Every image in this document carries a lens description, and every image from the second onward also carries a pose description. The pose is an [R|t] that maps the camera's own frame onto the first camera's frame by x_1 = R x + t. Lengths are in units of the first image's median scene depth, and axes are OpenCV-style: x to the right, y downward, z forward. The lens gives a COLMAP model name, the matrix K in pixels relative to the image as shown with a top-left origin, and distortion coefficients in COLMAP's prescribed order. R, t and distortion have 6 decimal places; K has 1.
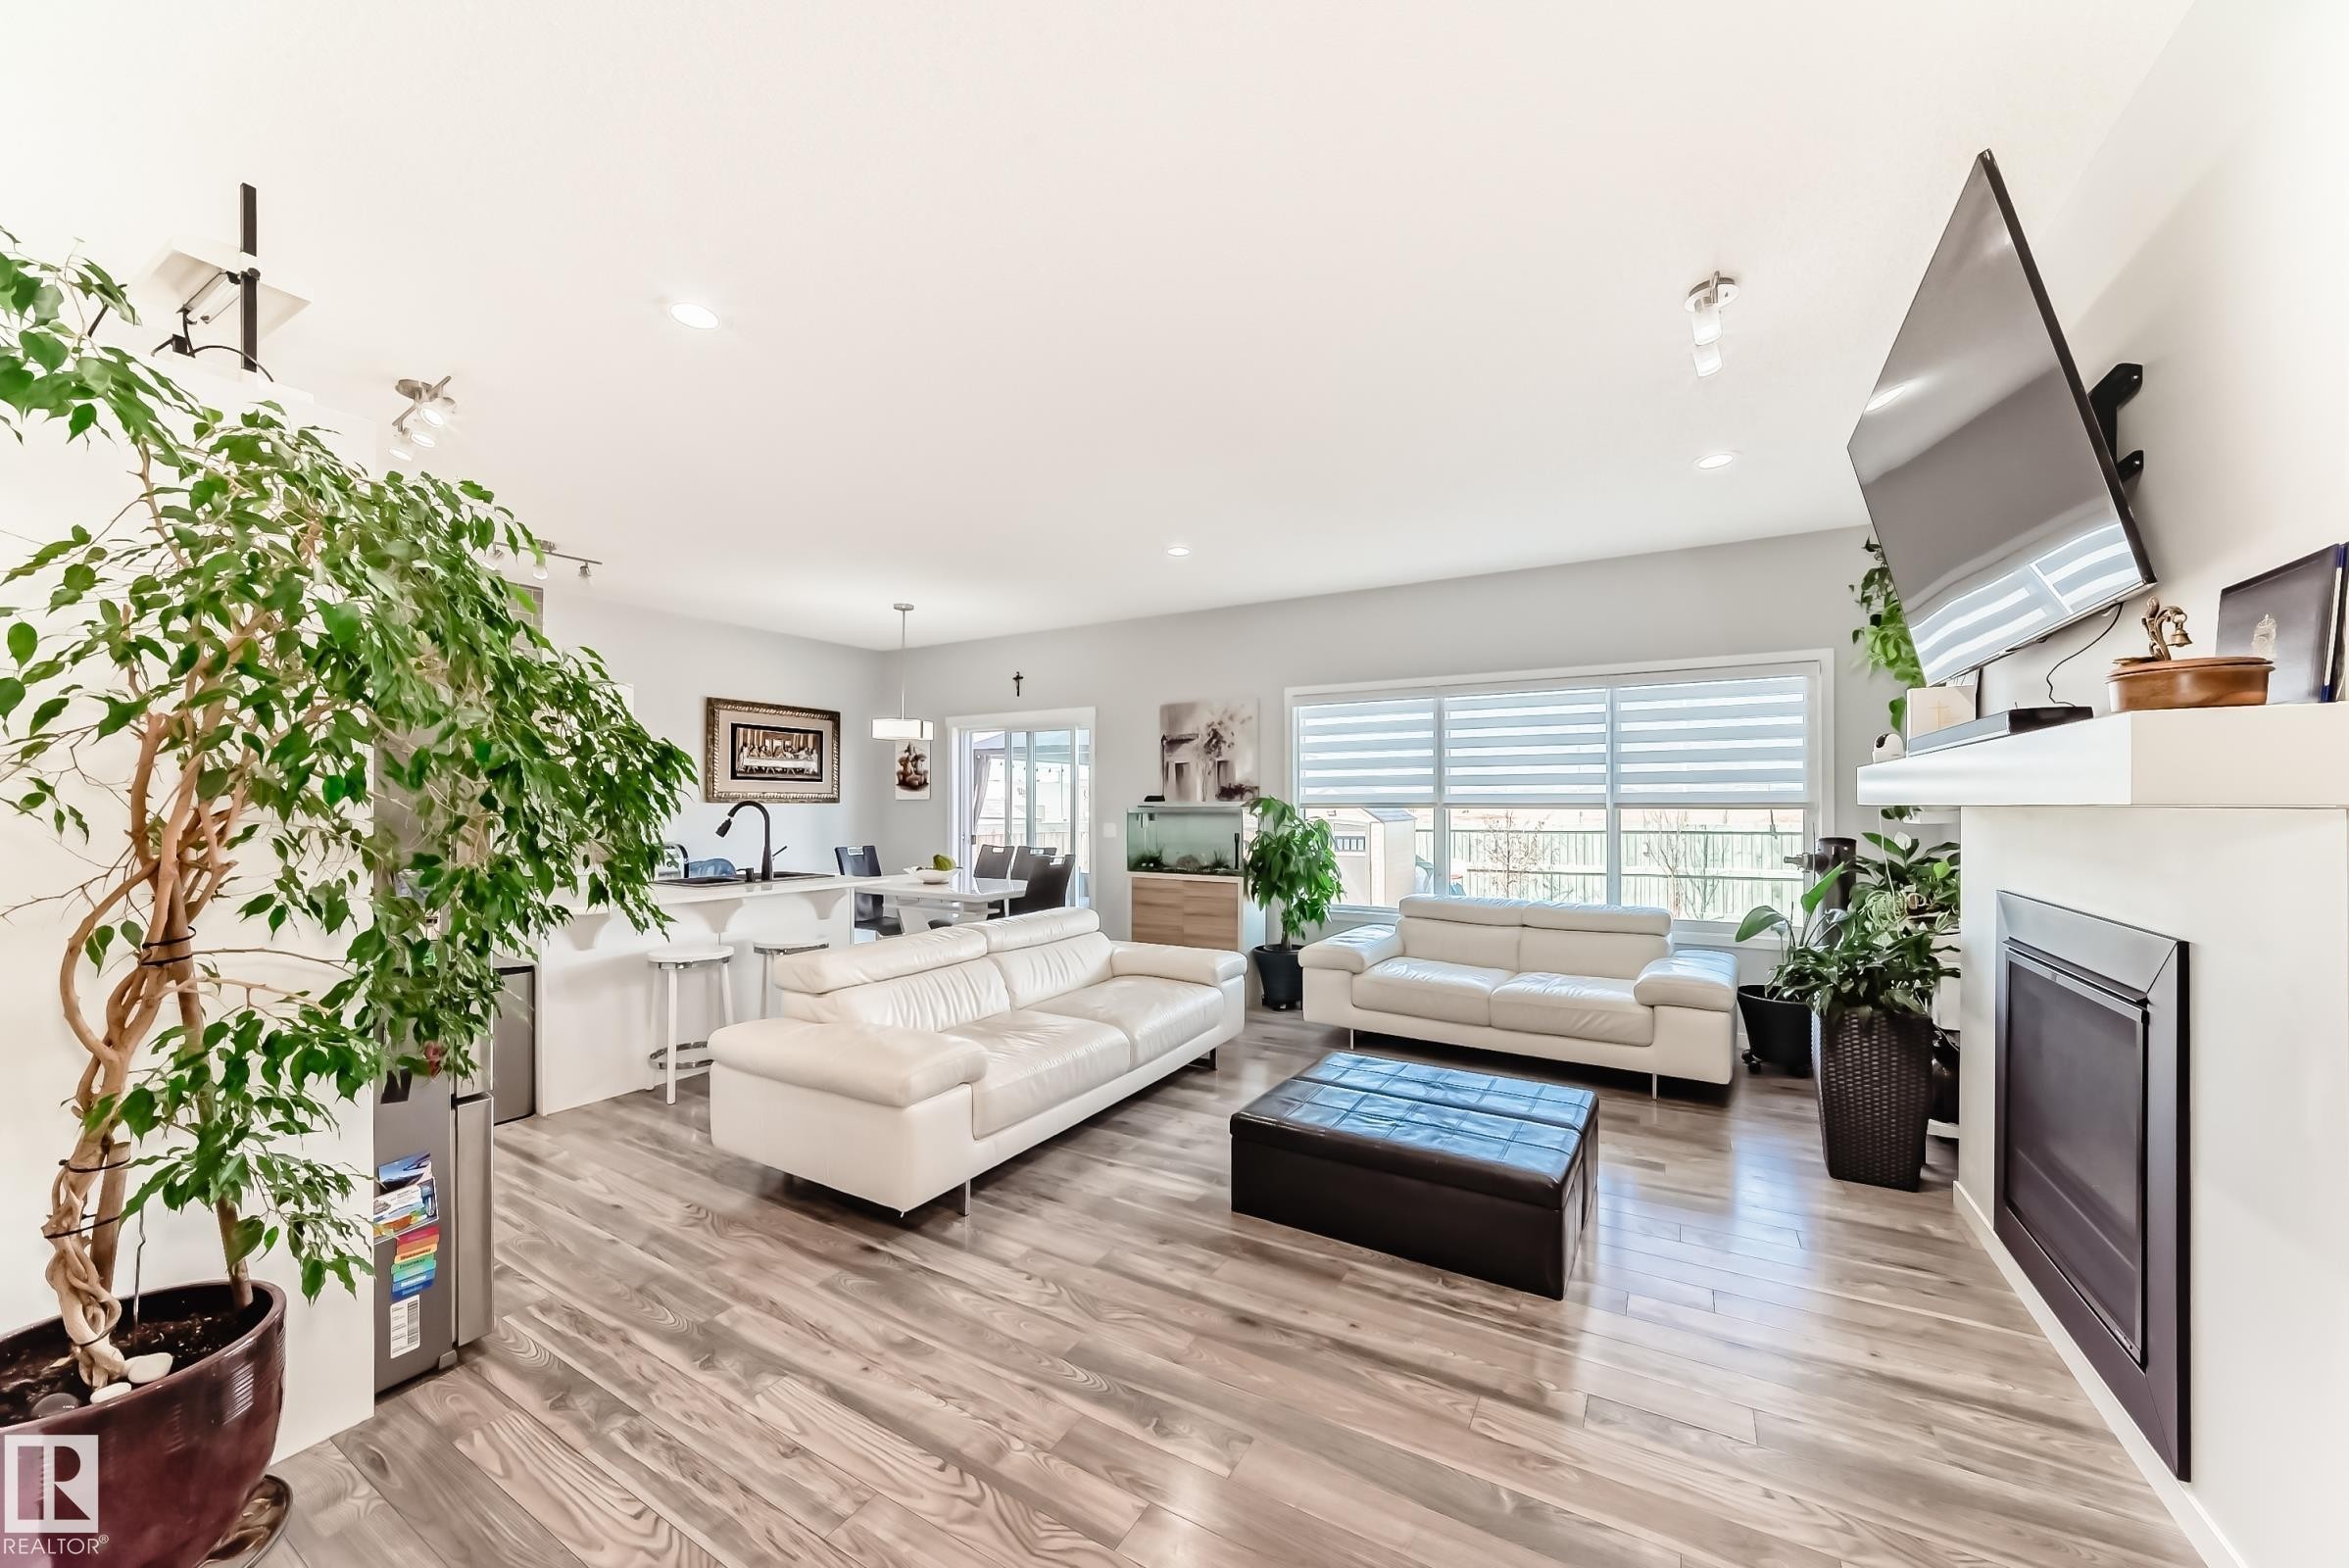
lens RADIAL K [[850.1, 0, 1186.4], [0, 850.1, 799.6], [0, 0, 1]] dist [-0.029779, 0.008376]
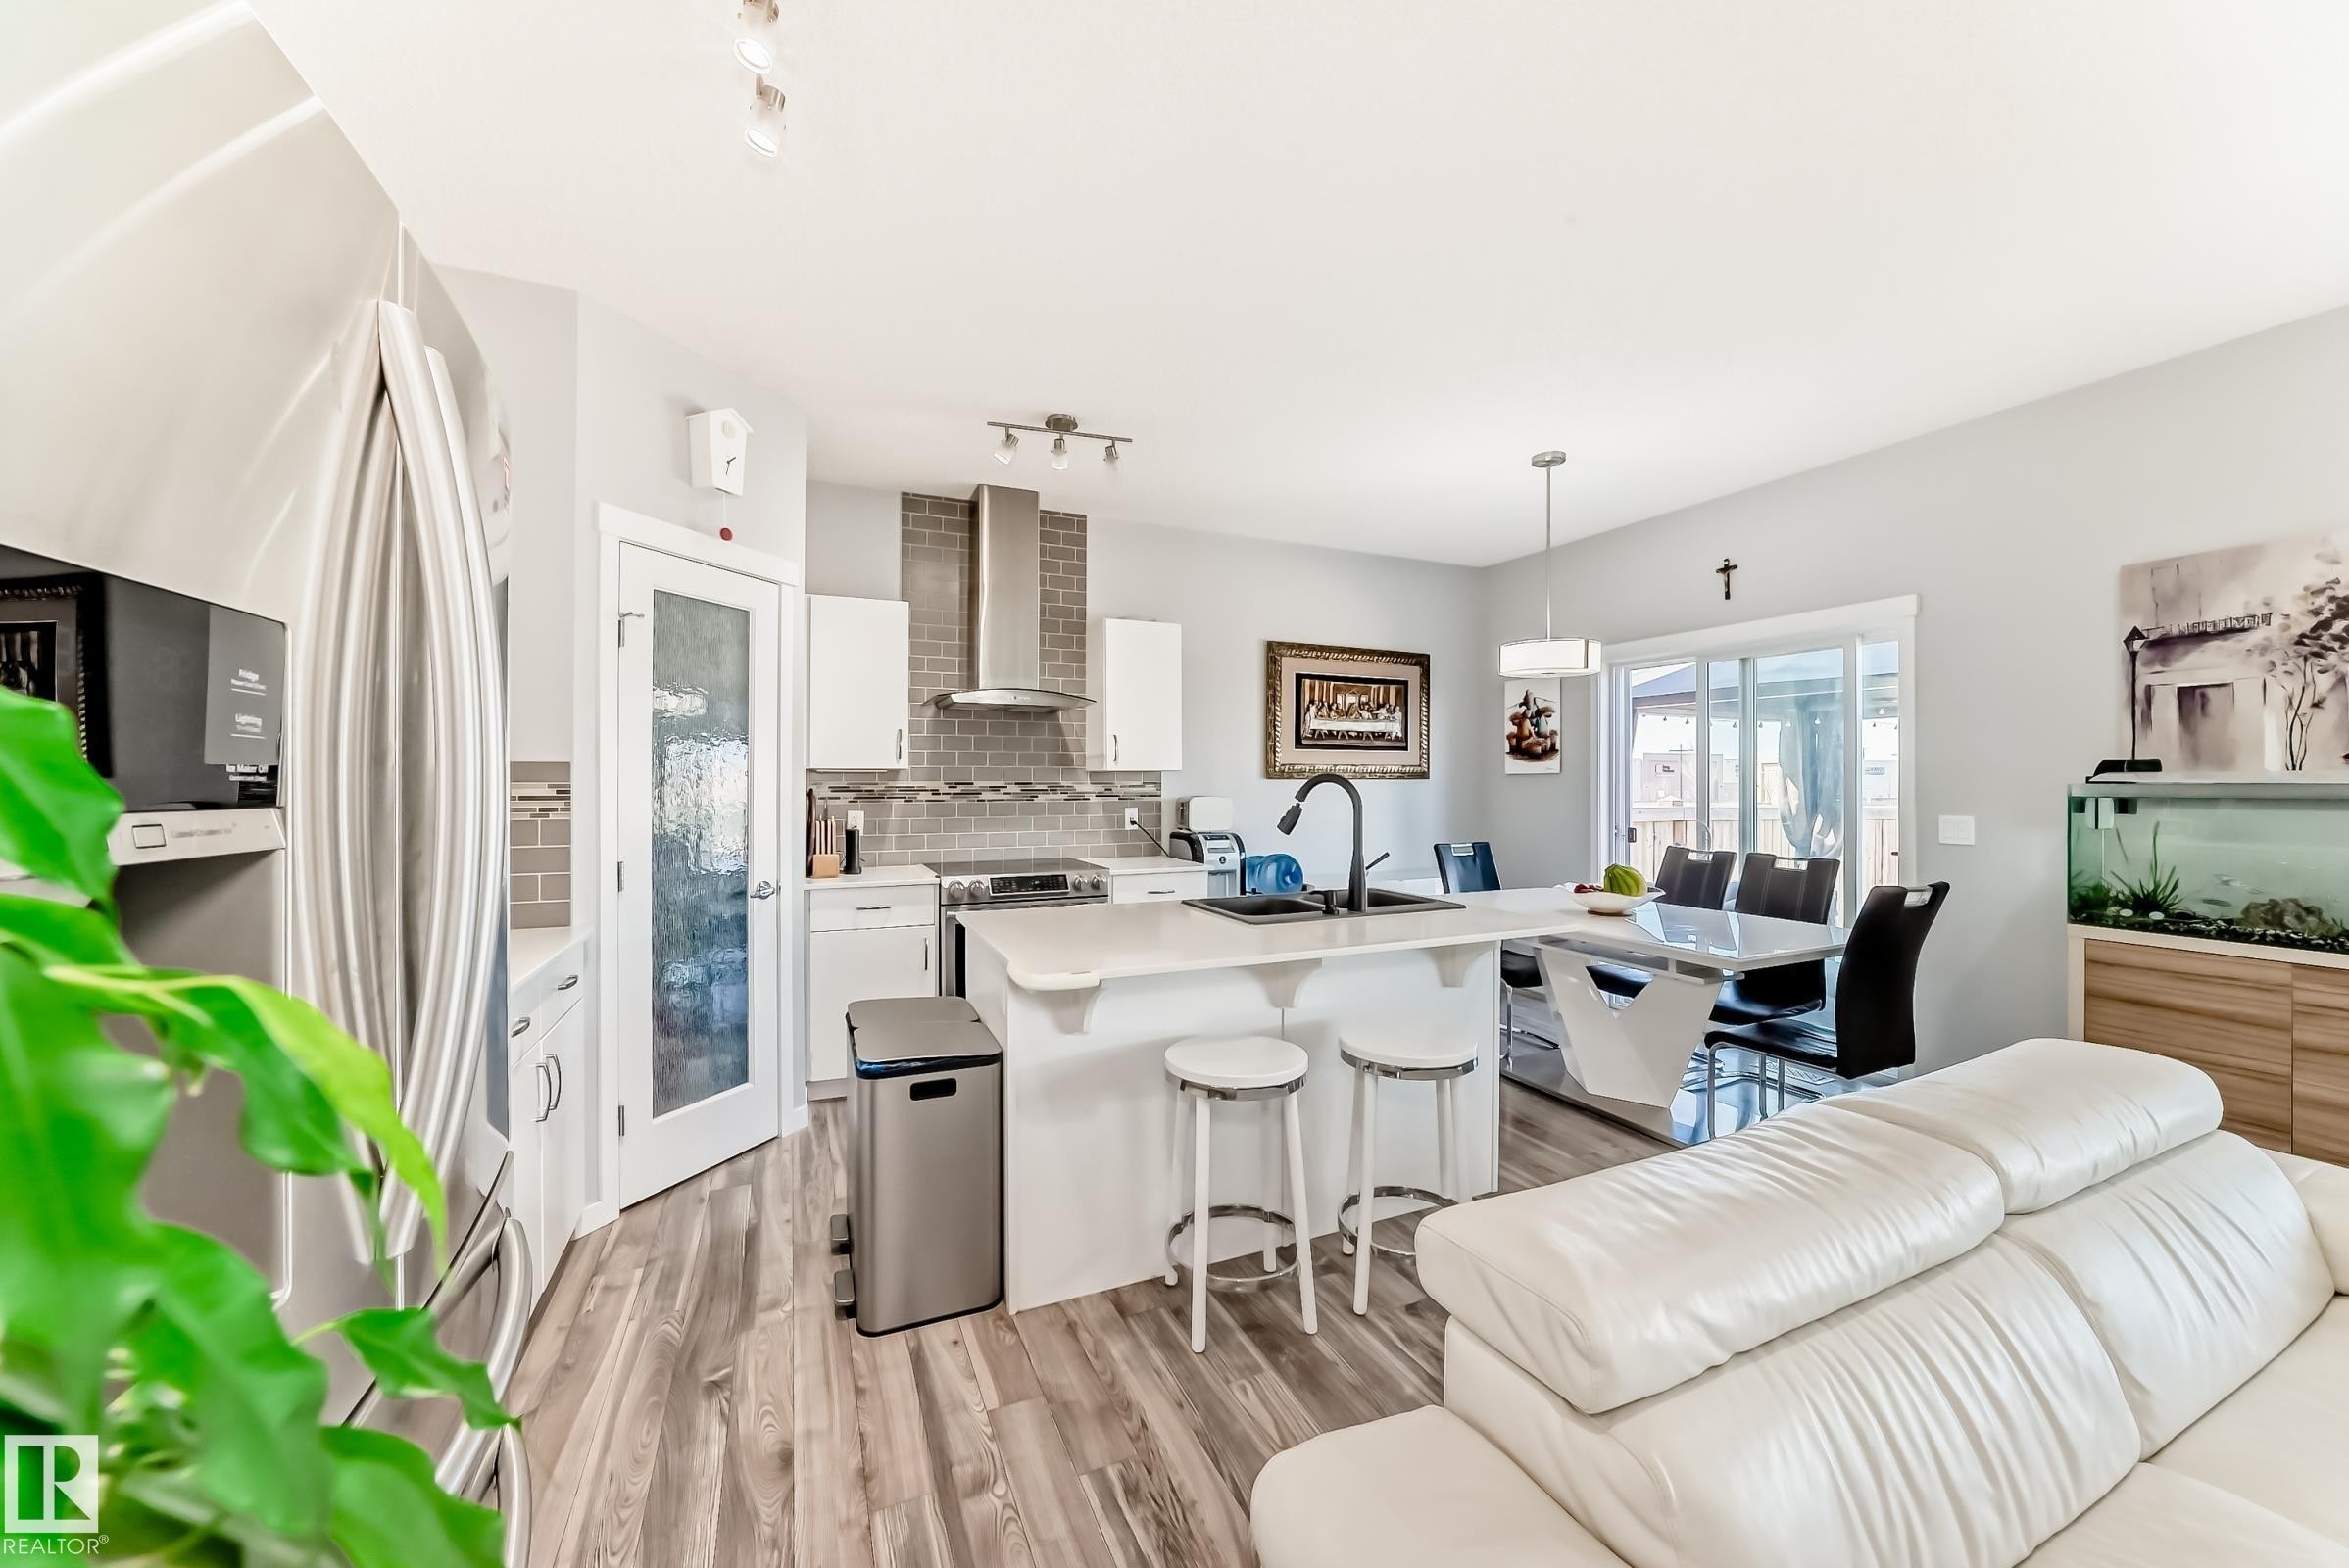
lens RADIAL K [[858.2, 0, 1185.9], [0, 858.2, 780.8], [0, 0, 1]] dist [-0.028111, 0.008274]
pose [[0.815127, -0.001852, -0.579280, -0.191453], [0.003990, 0.999989, 0.002417, 0.003566], [0.579269, -0.004281, 0.815125, 0.345732]]
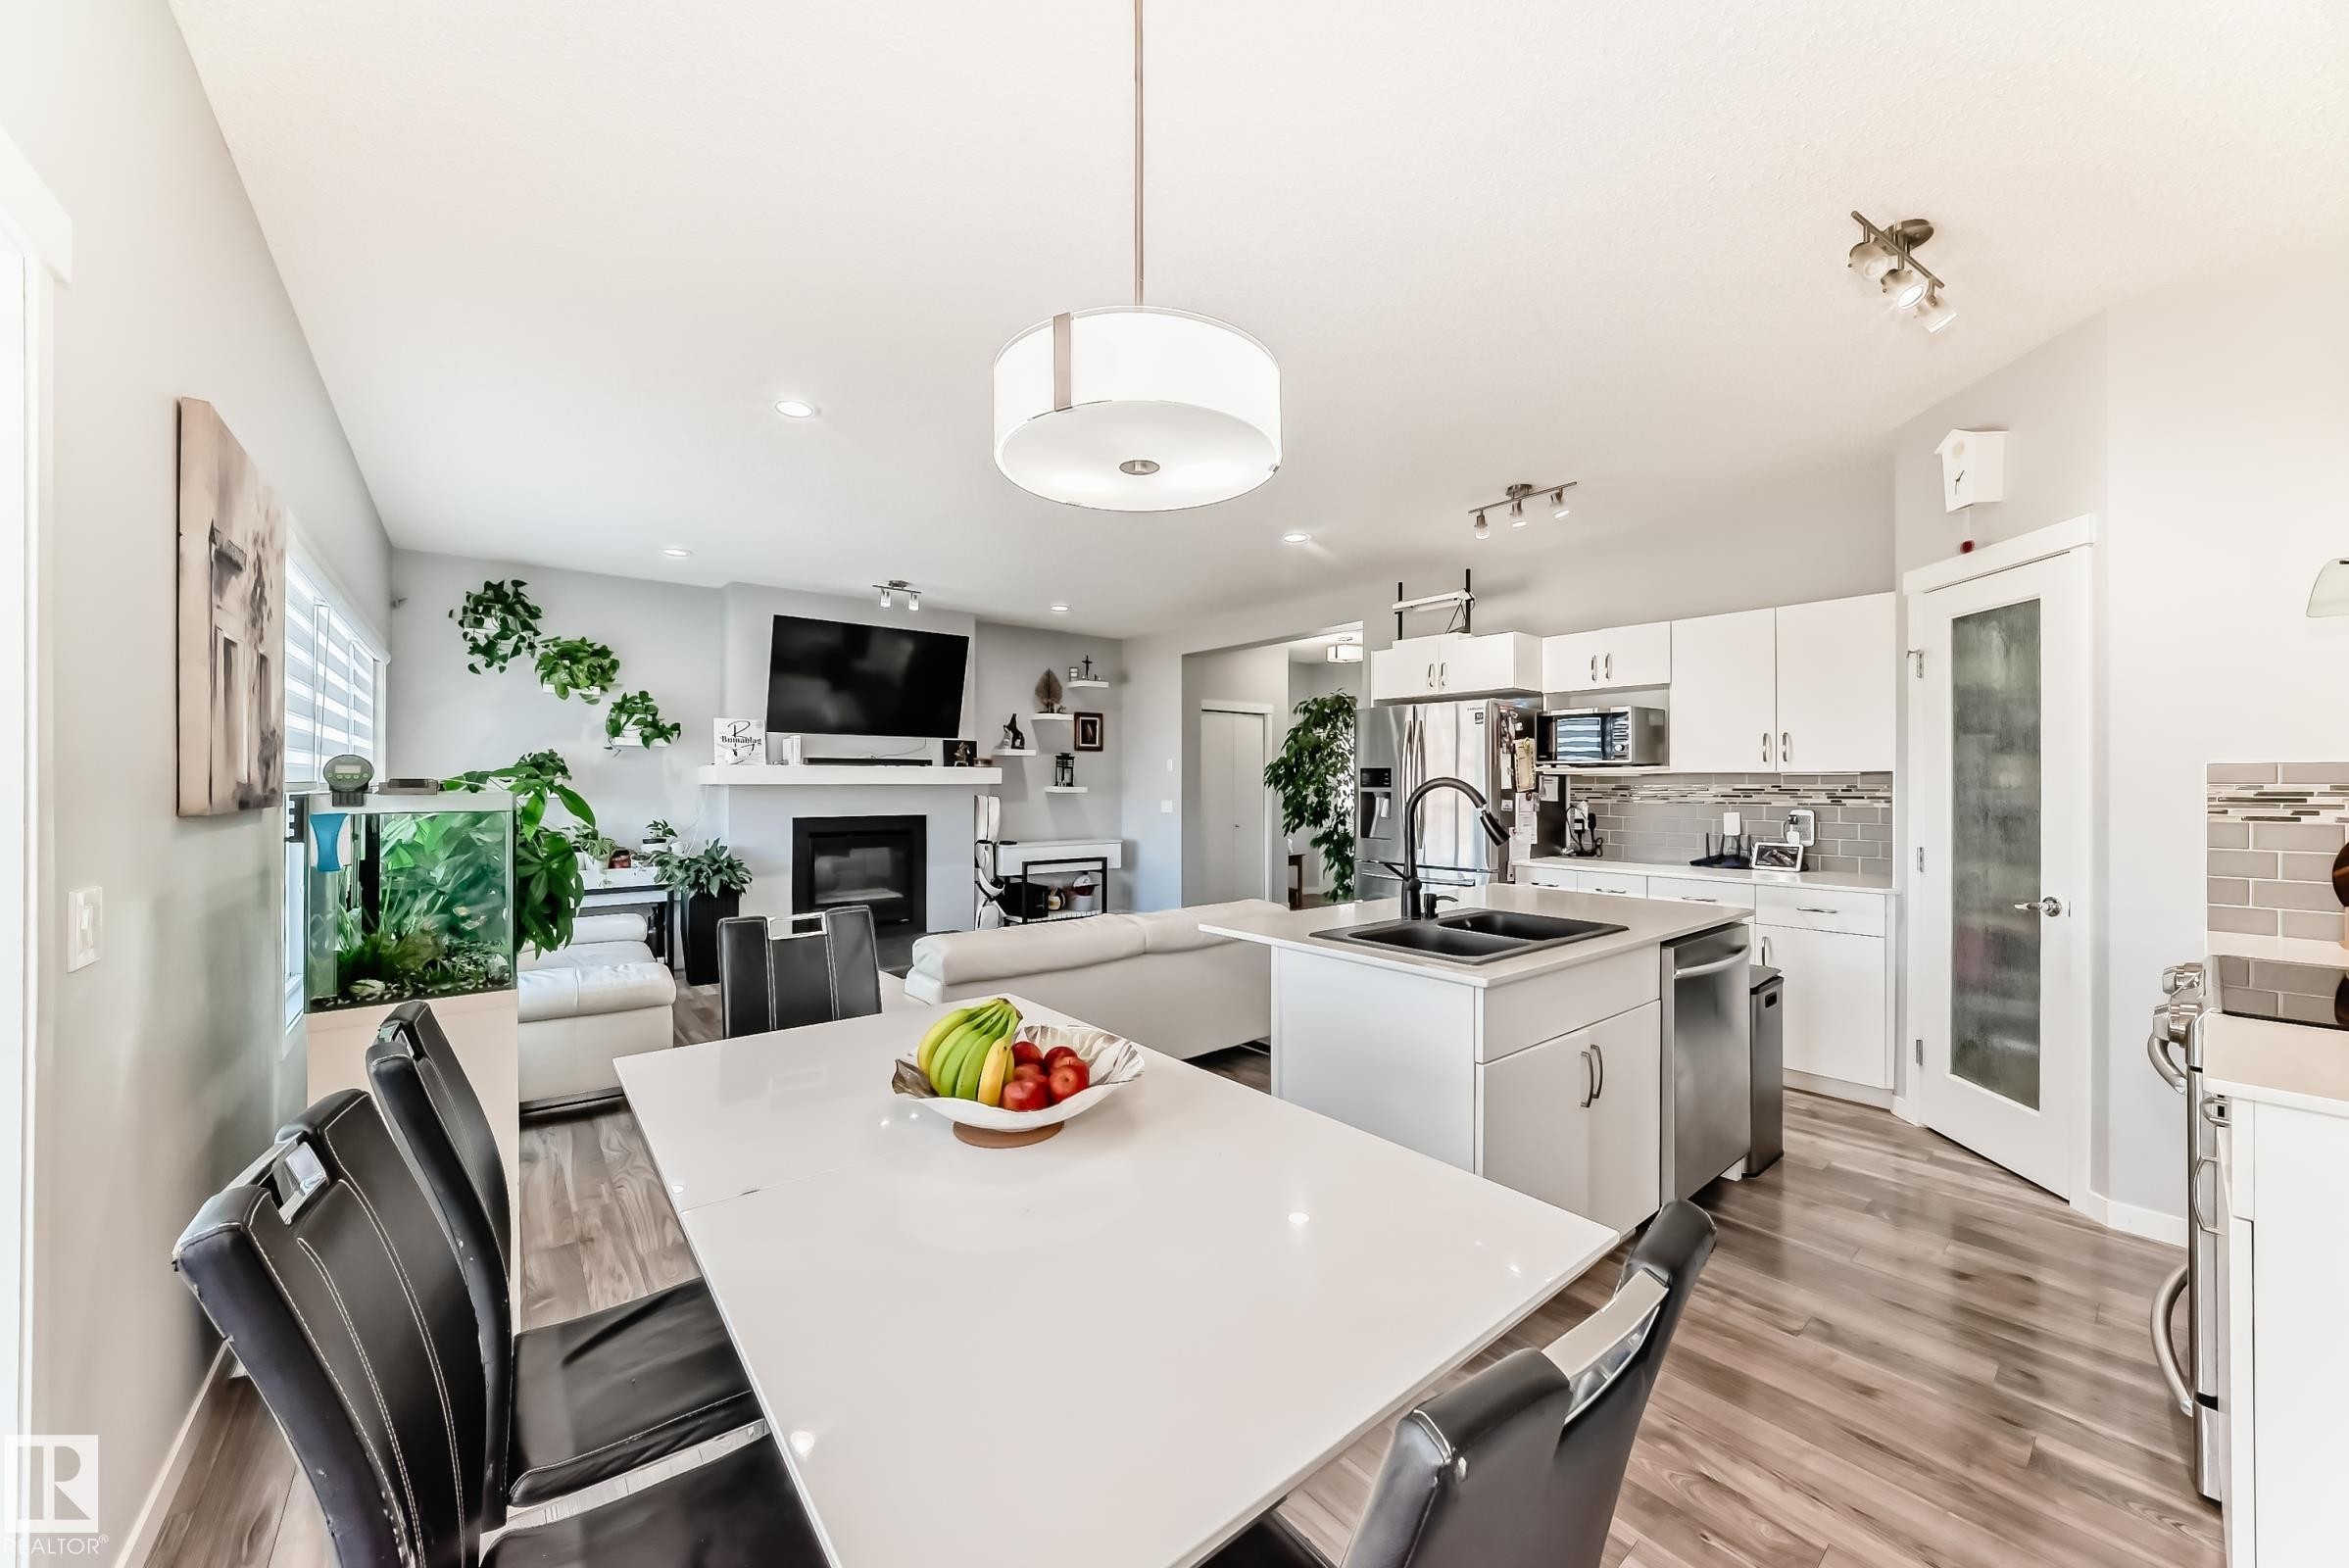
lens RADIAL K [[850.1, 0, 1186.4], [0, 850.1, 799.6], [0, 0, 1]] dist [-0.029779, 0.008376]
pose [[-0.937918, -0.010275, 0.346704, -0.414238], [-0.002298, 0.999723, 0.023411, 0.002889], [-0.346848, 0.021160, -0.937683, 1.182967]]
